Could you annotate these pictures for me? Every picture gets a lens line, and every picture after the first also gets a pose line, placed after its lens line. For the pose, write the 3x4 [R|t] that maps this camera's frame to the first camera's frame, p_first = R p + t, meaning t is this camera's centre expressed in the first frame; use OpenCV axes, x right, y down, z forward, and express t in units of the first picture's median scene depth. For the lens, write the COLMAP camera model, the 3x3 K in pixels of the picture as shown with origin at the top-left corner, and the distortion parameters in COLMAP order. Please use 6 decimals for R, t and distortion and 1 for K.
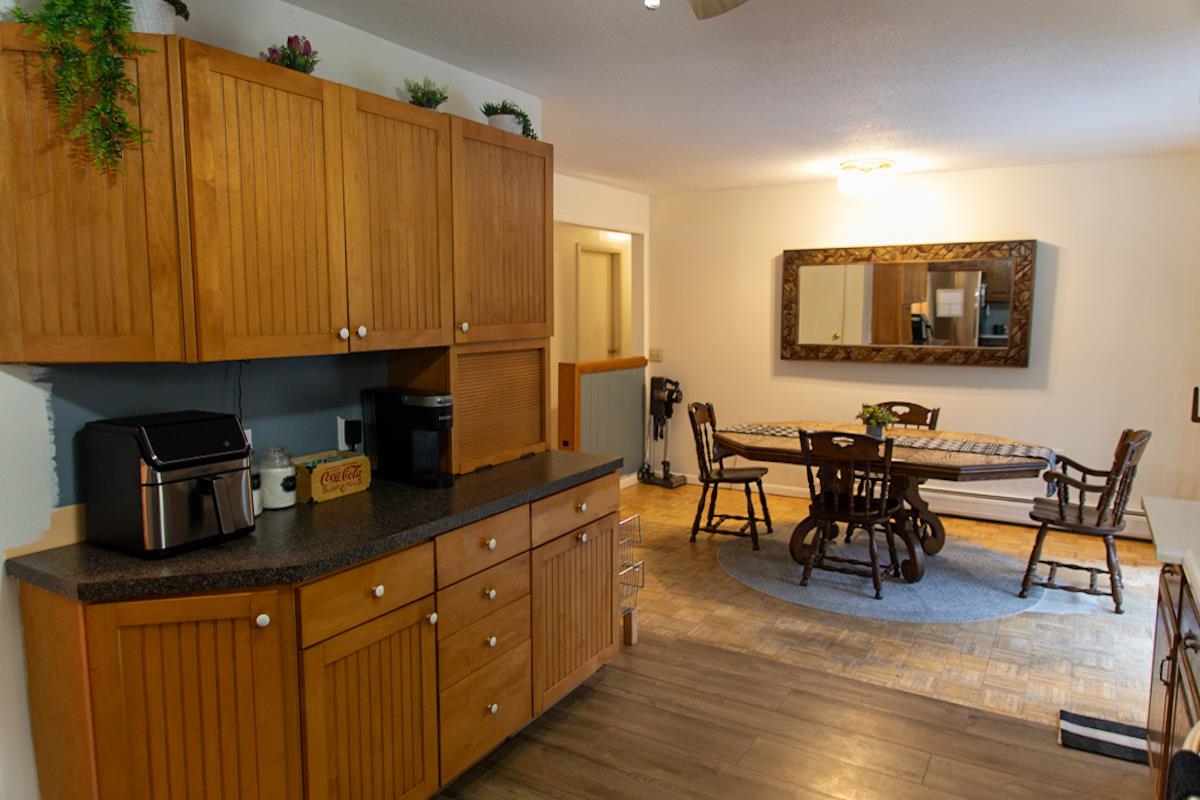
lens RADIAL K [[817.2, 0, 596.9], [0, 817.2, 395.5], [0, 0, 1]] dist [-0.000483, -0.003215]
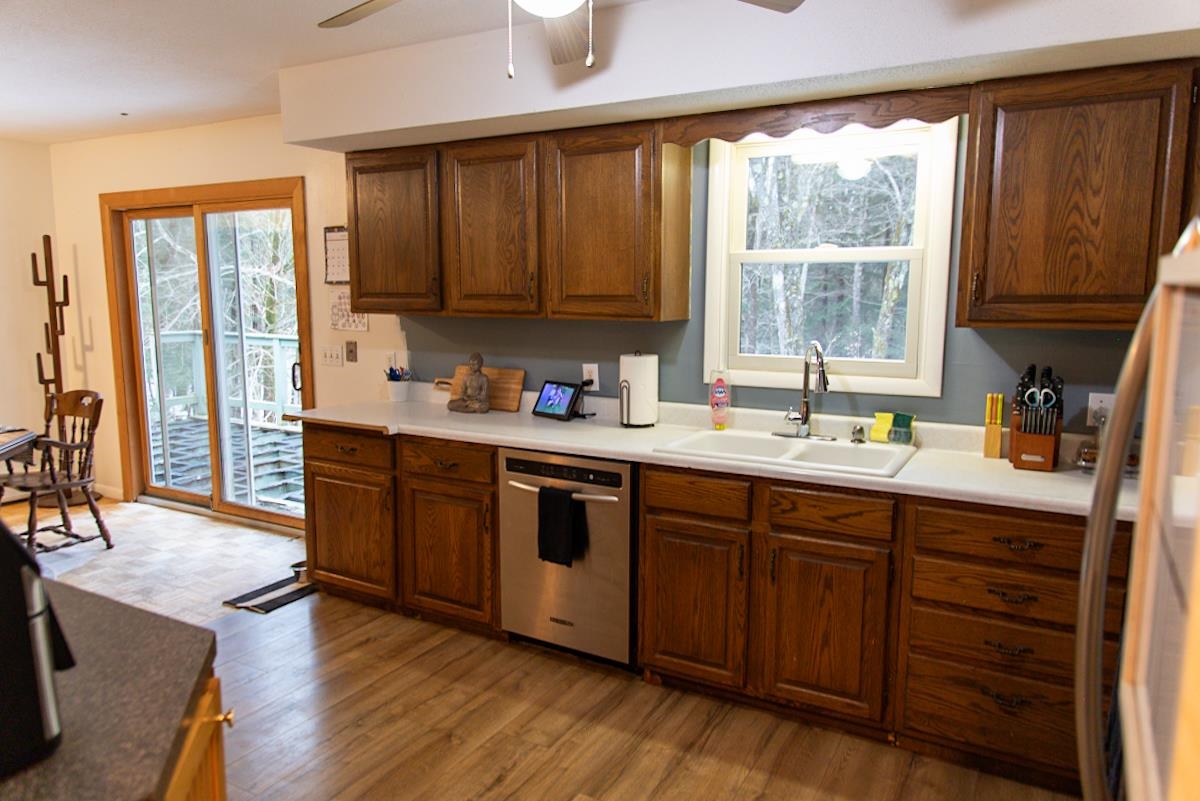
lens RADIAL K [[817.2, 0, 597.8], [0, 817.2, 399.0], [0, 0, 1]] dist [-0.000483, -0.003215]
pose [[-0.023084, -0.141516, 0.989667, -0.622295], [0.119491, 0.982444, 0.143270, -0.024861], [-0.992567, 0.121563, -0.005769, 0.409245]]
